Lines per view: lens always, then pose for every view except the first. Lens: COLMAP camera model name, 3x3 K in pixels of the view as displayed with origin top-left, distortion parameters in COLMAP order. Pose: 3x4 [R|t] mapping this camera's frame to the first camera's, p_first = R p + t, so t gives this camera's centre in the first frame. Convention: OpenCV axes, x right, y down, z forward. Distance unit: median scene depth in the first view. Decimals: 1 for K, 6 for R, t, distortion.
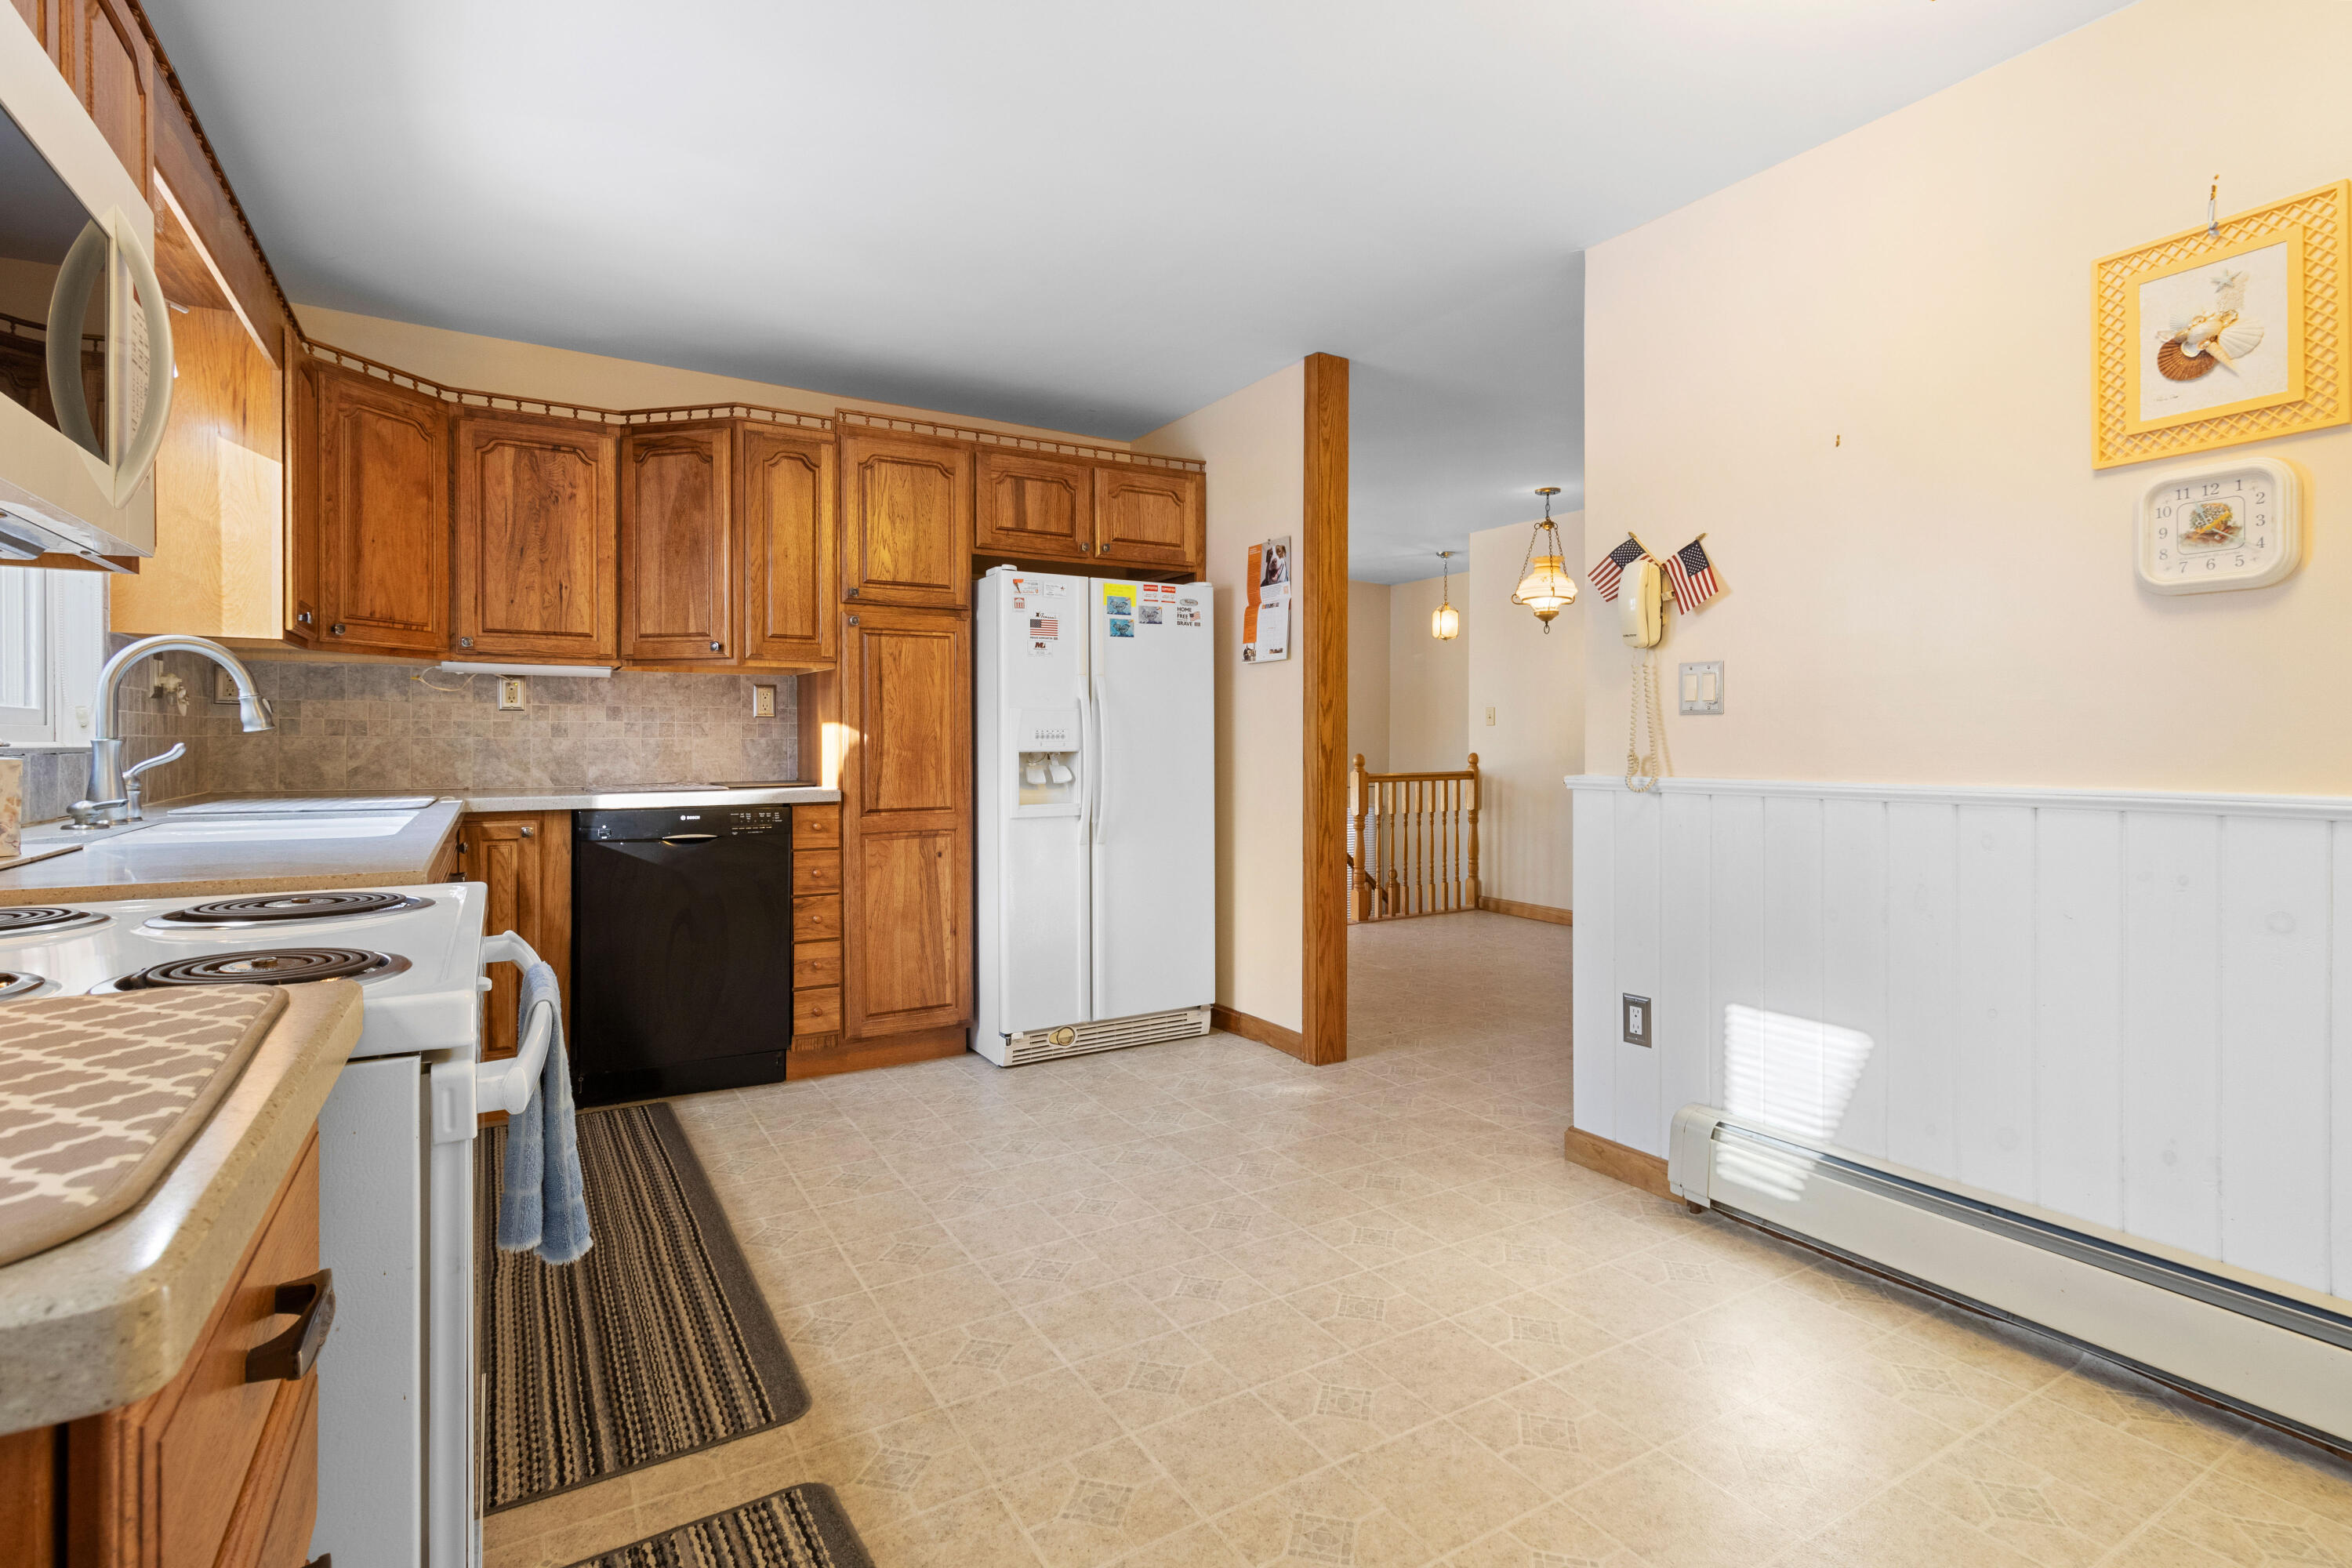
lens RADIAL K [[1126.6, 0, 1105.4], [0, 1126.6, 777.5], [0, 0, 1]] dist [0.002443, 0.000133]
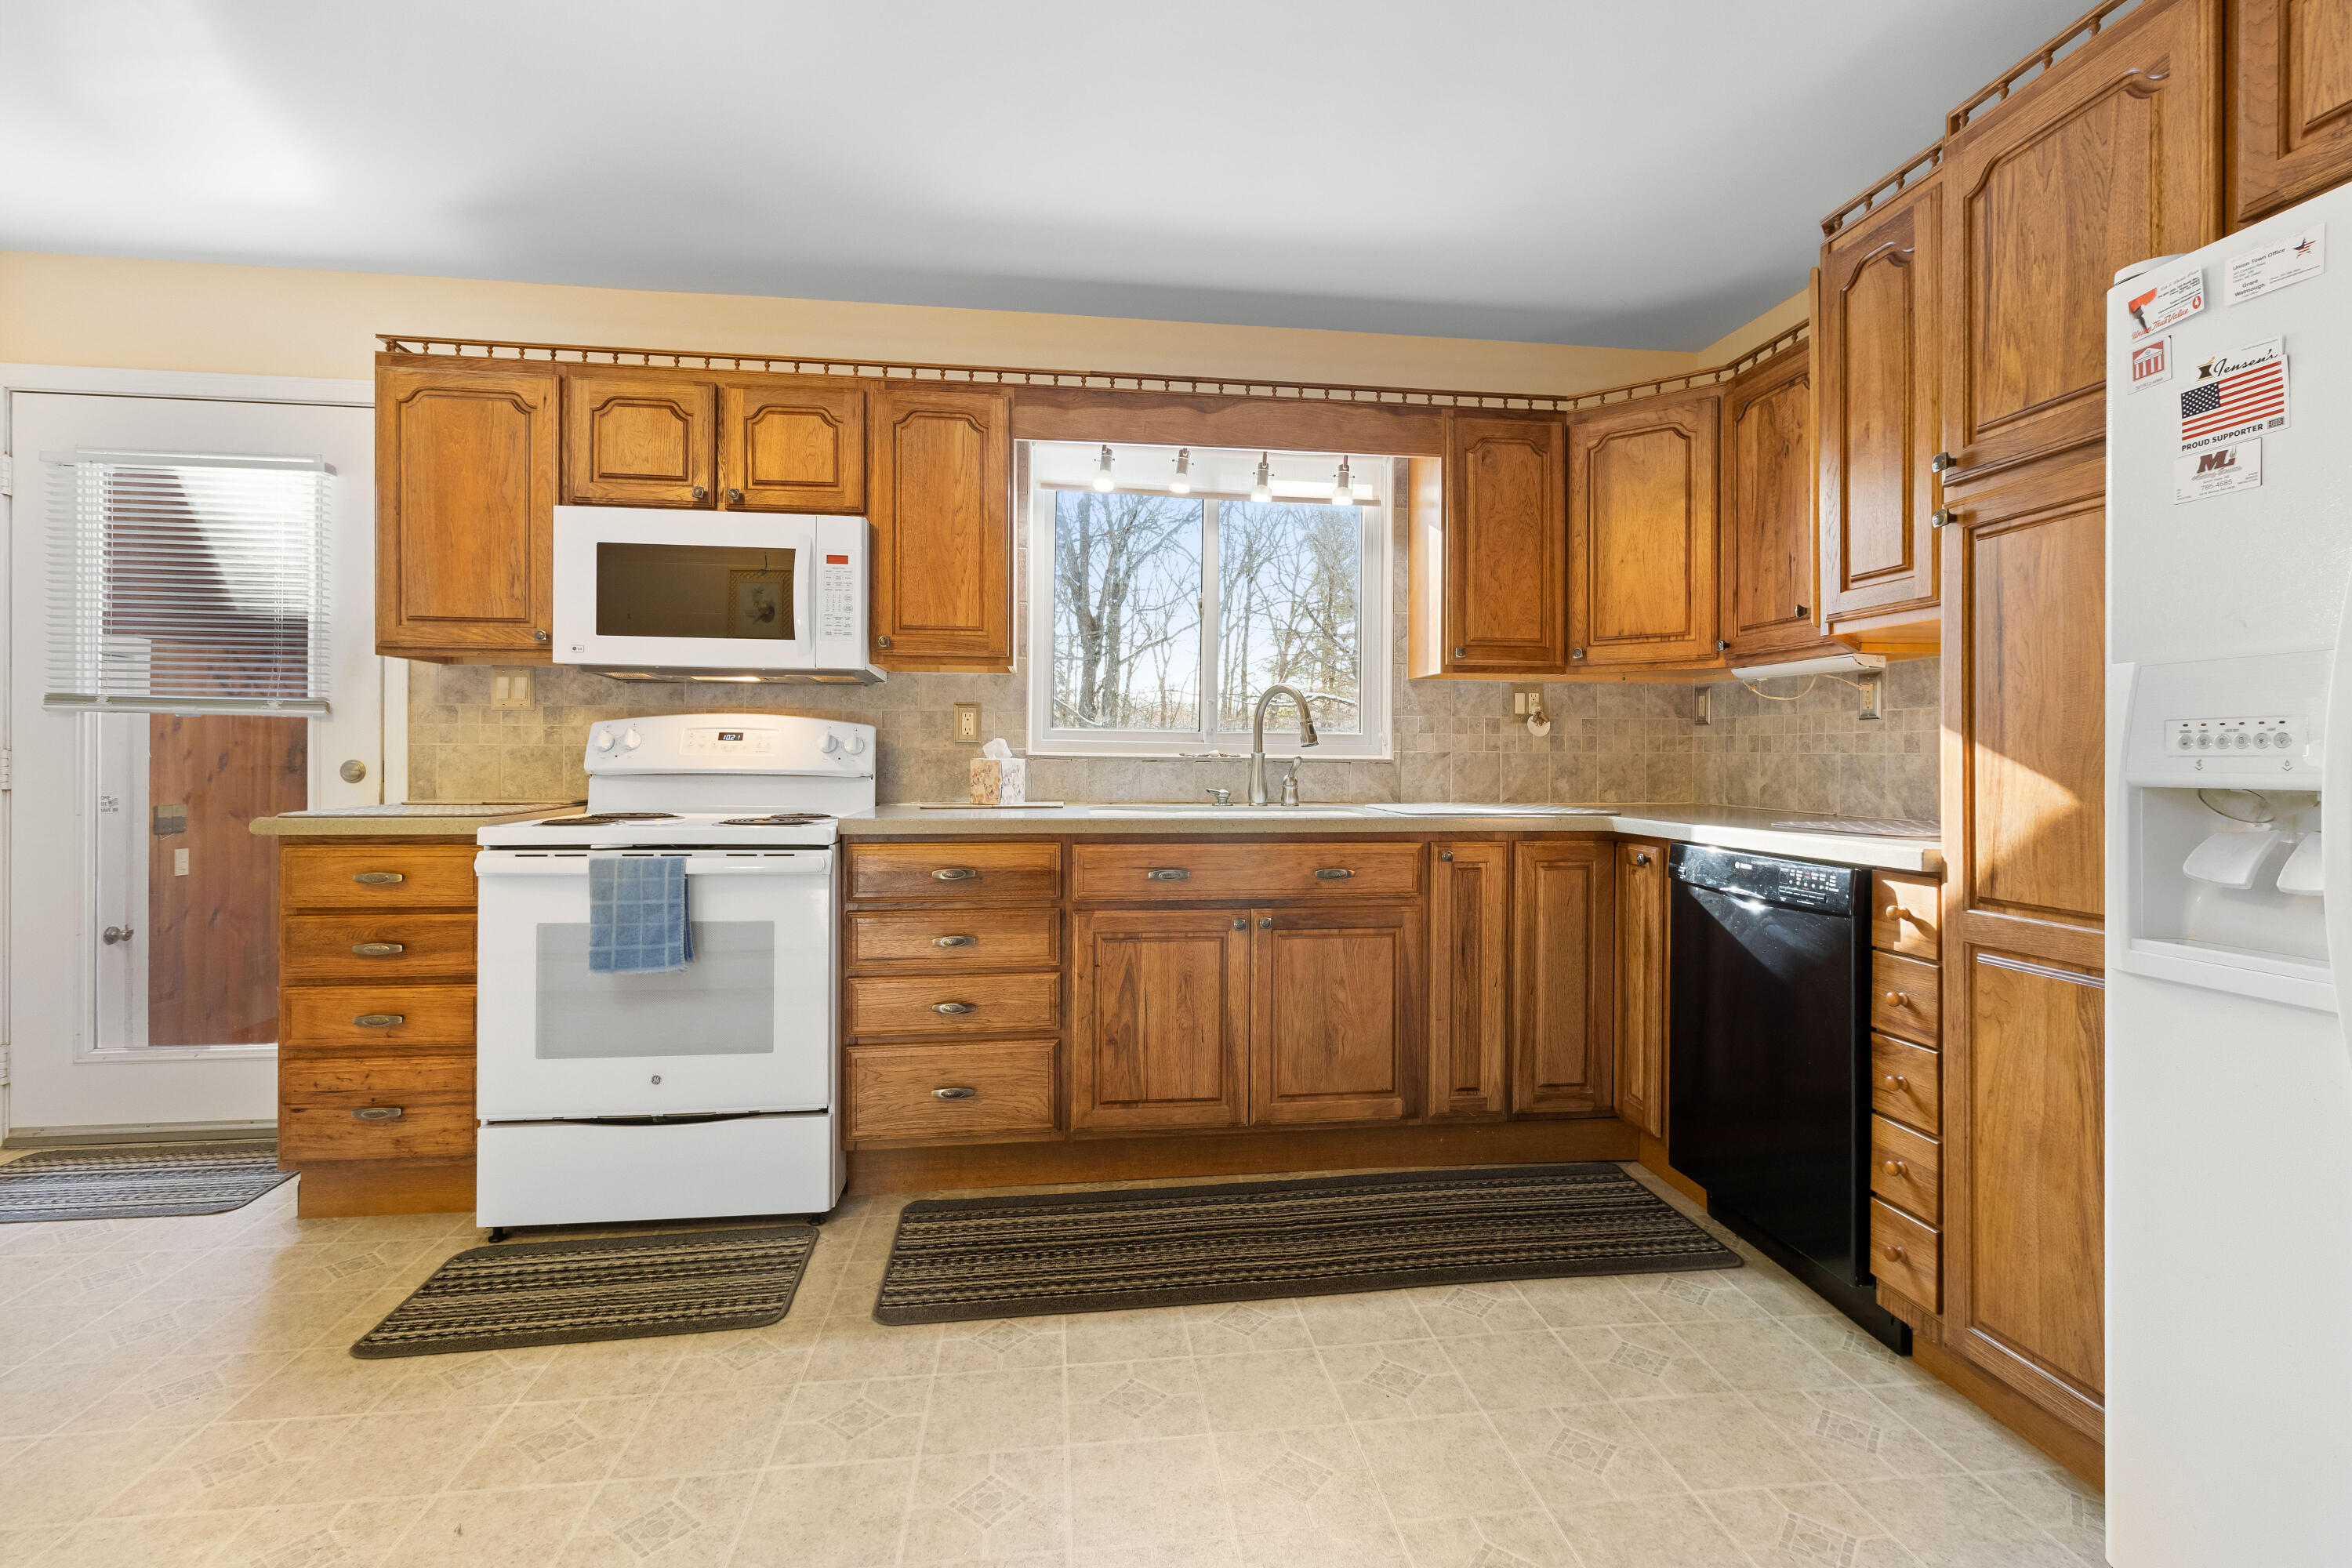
lens RADIAL K [[1073.1, 0, 1227.5], [0, 1073.1, 758.0], [0, 0, 1]] dist [0.000914, 0.000081]
pose [[-0.326043, -0.002199, -0.945352, 0.342178], [-0.039221, 0.999168, 0.011203, -0.024175], [0.944541, 0.040730, -0.325858, 0.861697]]
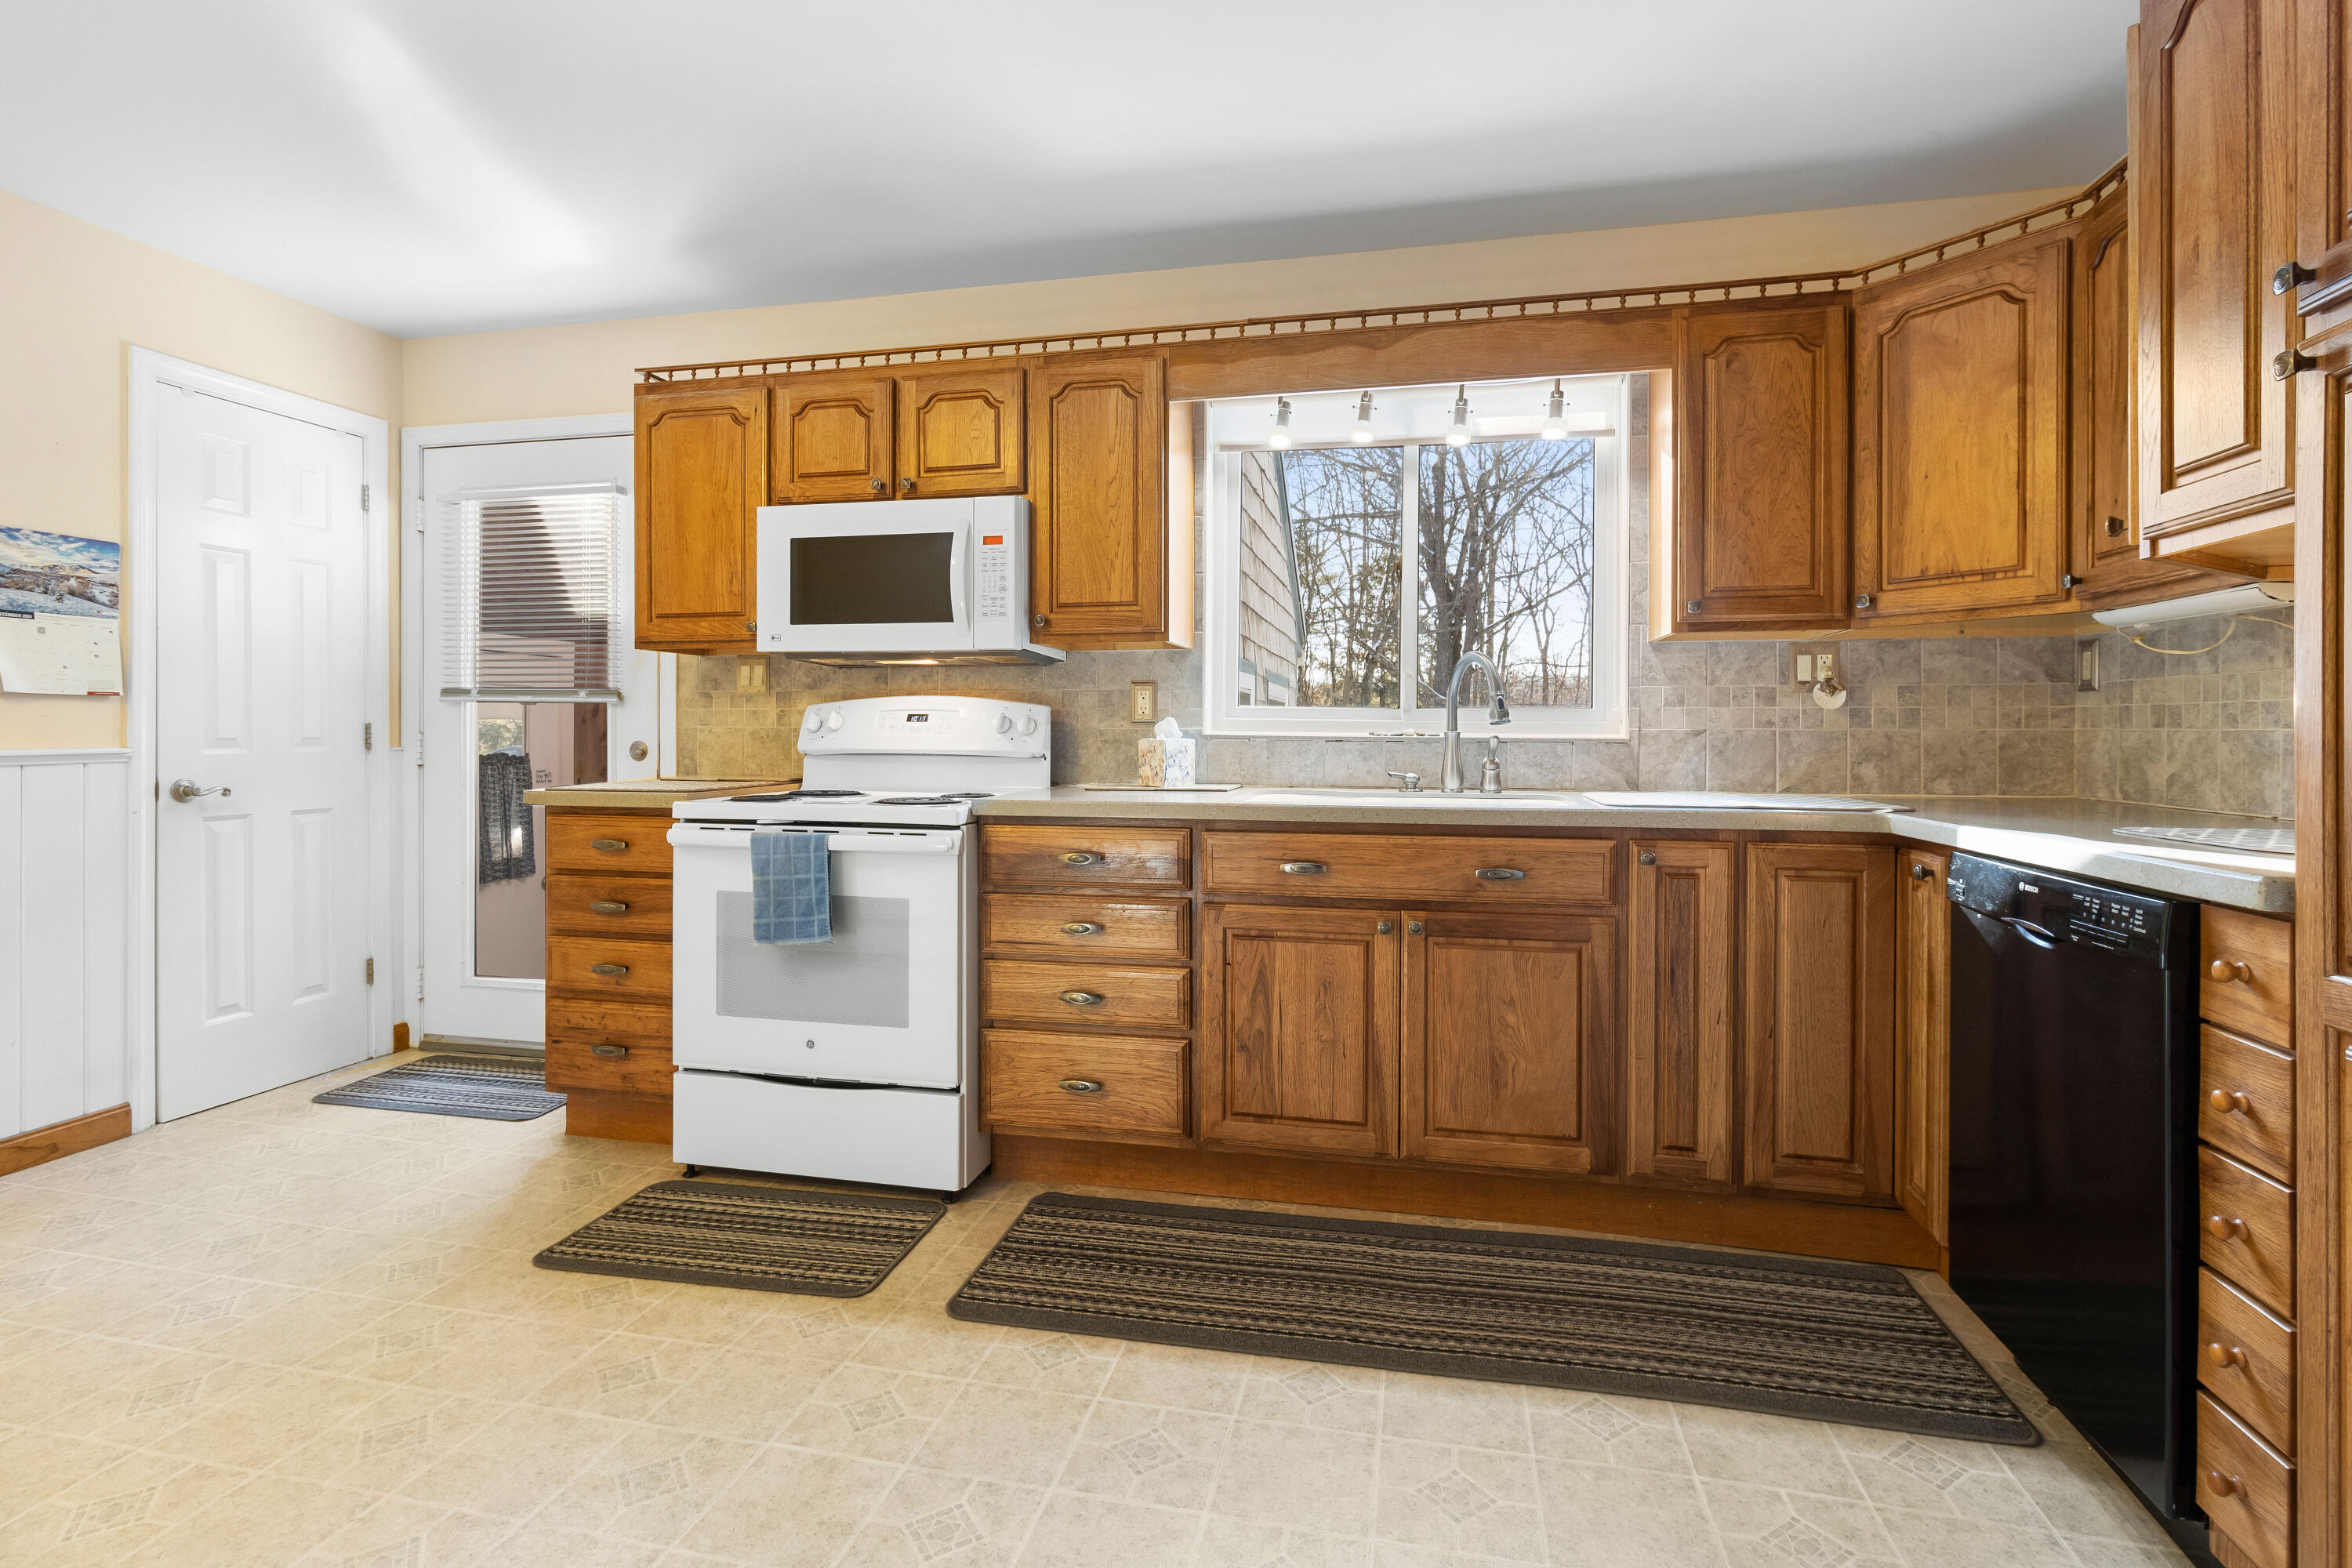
lens RADIAL K [[1117.5, 0, 1199.3], [0, 1117.5, 738.6], [0, 0, 1]] dist [0.001825, -0.000195]
pose [[-0.634376, 0.000110, -0.773025, 0.231025], [-0.030597, 0.999213, 0.025251, -0.029408], [0.772419, 0.039671, -0.633873, 0.971379]]
